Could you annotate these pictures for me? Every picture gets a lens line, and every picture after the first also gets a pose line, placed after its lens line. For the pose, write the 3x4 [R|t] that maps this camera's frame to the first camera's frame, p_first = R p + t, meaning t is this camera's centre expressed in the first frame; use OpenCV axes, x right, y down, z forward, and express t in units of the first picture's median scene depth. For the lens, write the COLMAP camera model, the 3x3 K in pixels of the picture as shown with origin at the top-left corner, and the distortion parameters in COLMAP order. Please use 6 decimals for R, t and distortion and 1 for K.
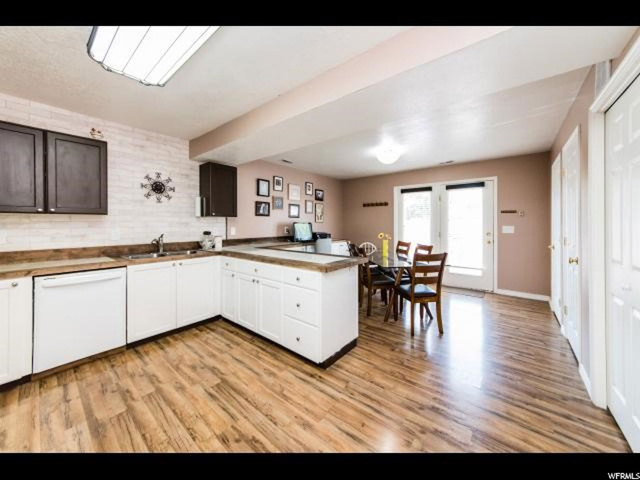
lens RADIAL K [[227.2, 0, 319.4], [0, 227.2, 223.8], [0, 0, 1]] dist [0.000980, 0.000185]
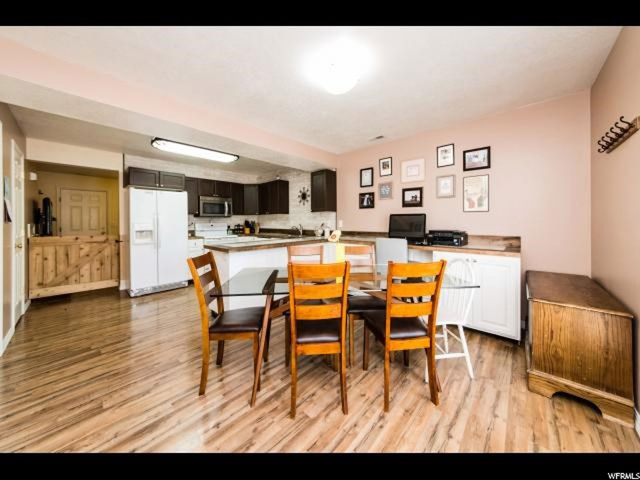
lens RADIAL K [[228.5, 0, 297.7], [0, 228.5, 219.3], [0, 0, 1]] dist [-0.000850, 0.004202]
pose [[-0.091179, -0.003513, -0.995828, 0.902659], [0.006121, 0.999973, -0.004088, 0.016276], [0.995816, -0.006468, -0.091156, 1.046545]]
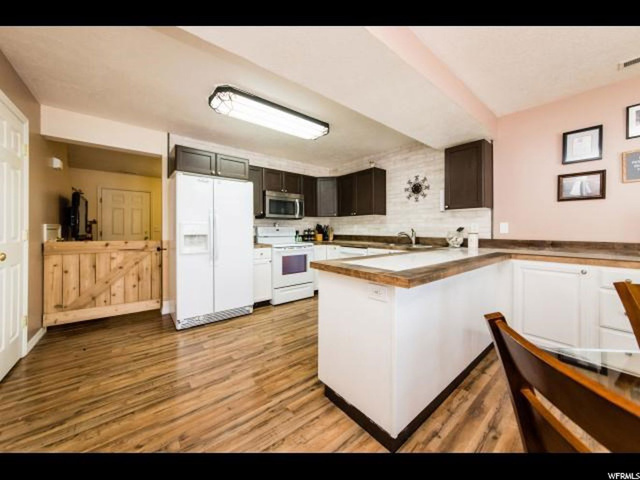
lens RADIAL K [[223.9, 0, 317.3], [0, 223.9, 228.1], [0, 0, 1]] dist [0.001358, 0.000012]
pose [[-0.157719, -0.003734, -0.987477, 0.480482], [-0.004413, 0.999986, -0.003077, 0.045374], [0.987474, 0.003872, -0.157733, 0.667730]]
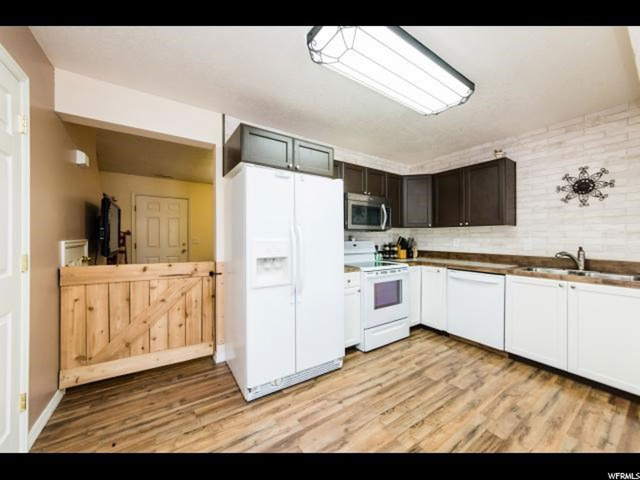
lens RADIAL K [[219.7, 0, 321.2], [0, 219.7, 236.2], [0, 0, 1]] dist [-0.000761, 0.000028]
pose [[-0.217147, -0.001173, -0.976138, 0.205572], [-0.004350, 0.999991, -0.000234, 0.012770], [0.976129, 0.004195, -0.217150, 0.288296]]
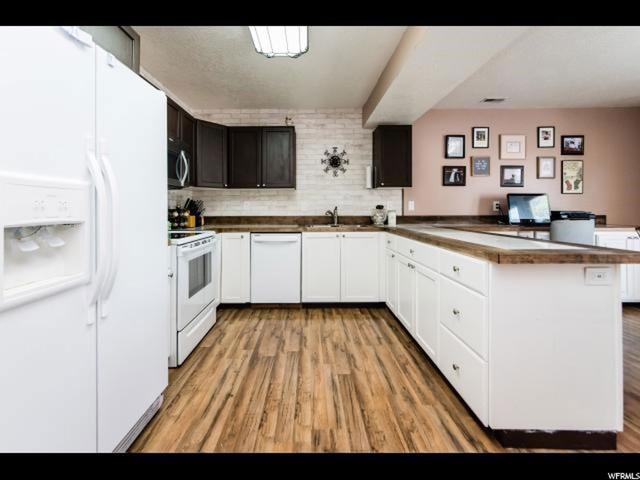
lens RADIAL K [[262.6, 0, 304.6], [0, 262.6, 203.6], [0, 0, 1]] dist [-0.000912, -0.000012]
pose [[0.651561, -0.005584, -0.758576, 0.097249], [-0.001024, 0.999966, -0.008241, 0.039102], [0.758596, 0.006146, 0.651533, 0.123380]]
